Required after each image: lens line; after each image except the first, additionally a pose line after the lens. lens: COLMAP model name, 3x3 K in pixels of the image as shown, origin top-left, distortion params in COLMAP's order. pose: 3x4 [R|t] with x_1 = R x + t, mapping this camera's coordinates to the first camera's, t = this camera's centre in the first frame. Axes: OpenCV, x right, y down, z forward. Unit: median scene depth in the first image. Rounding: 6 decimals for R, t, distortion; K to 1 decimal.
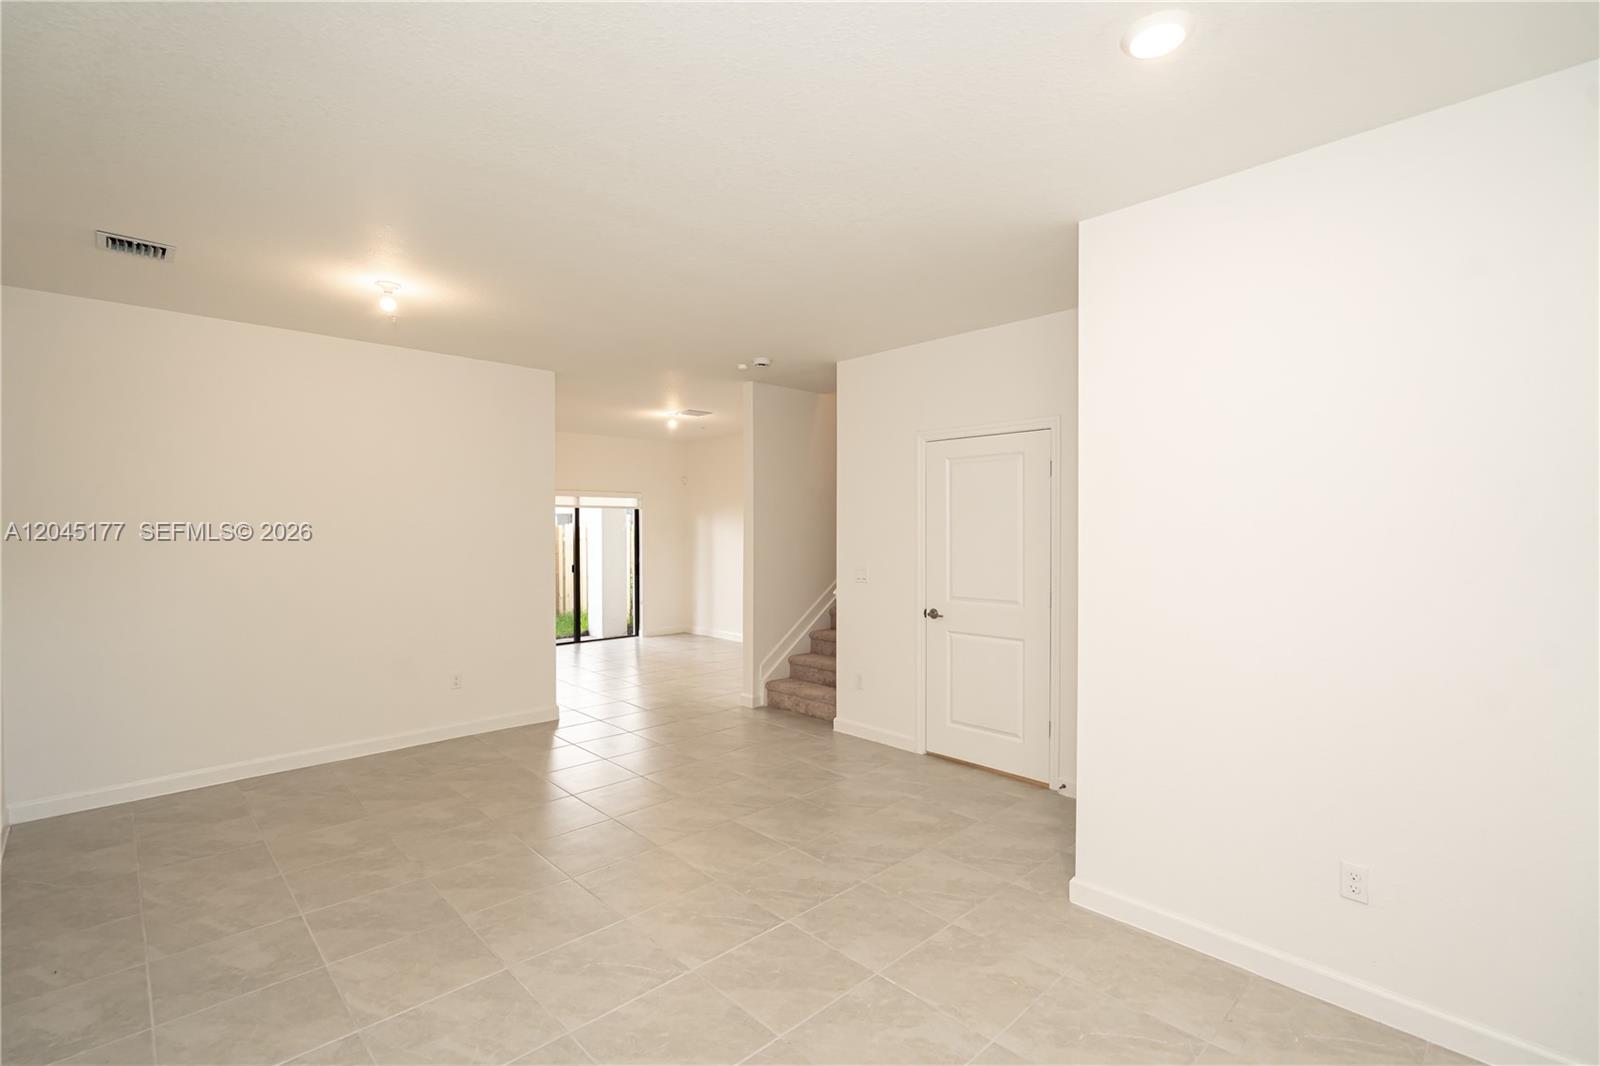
lens RADIAL K [[730.5, 0, 801.3], [0, 730.5, 535.6], [0, 0, 1]] dist [-0.003558, 0.002005]
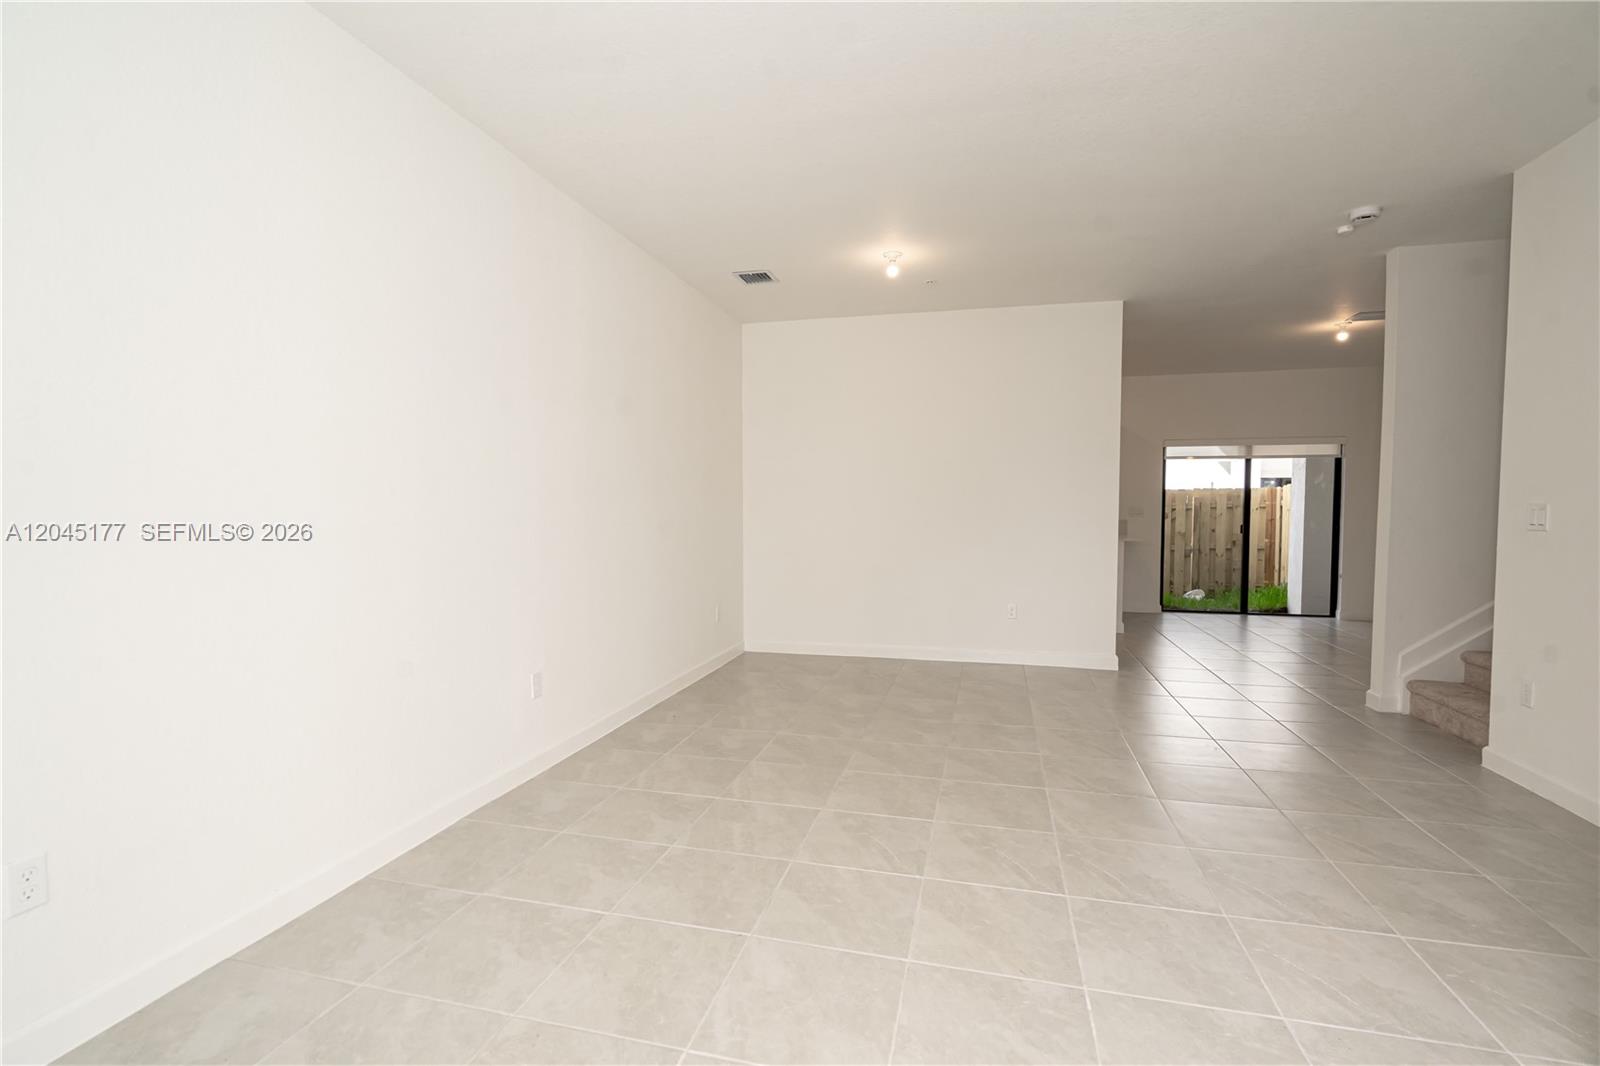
lens RADIAL K [[730.5, 0, 804.2], [0, 730.5, 535.6], [0, 0, 1]] dist [-0.003558, 0.002005]
pose [[0.520339, 0.032429, -0.853344, 0.293207], [-0.011921, 0.999457, 0.030713, 0.060074], [0.853877, -0.005809, 0.520443, 0.188377]]
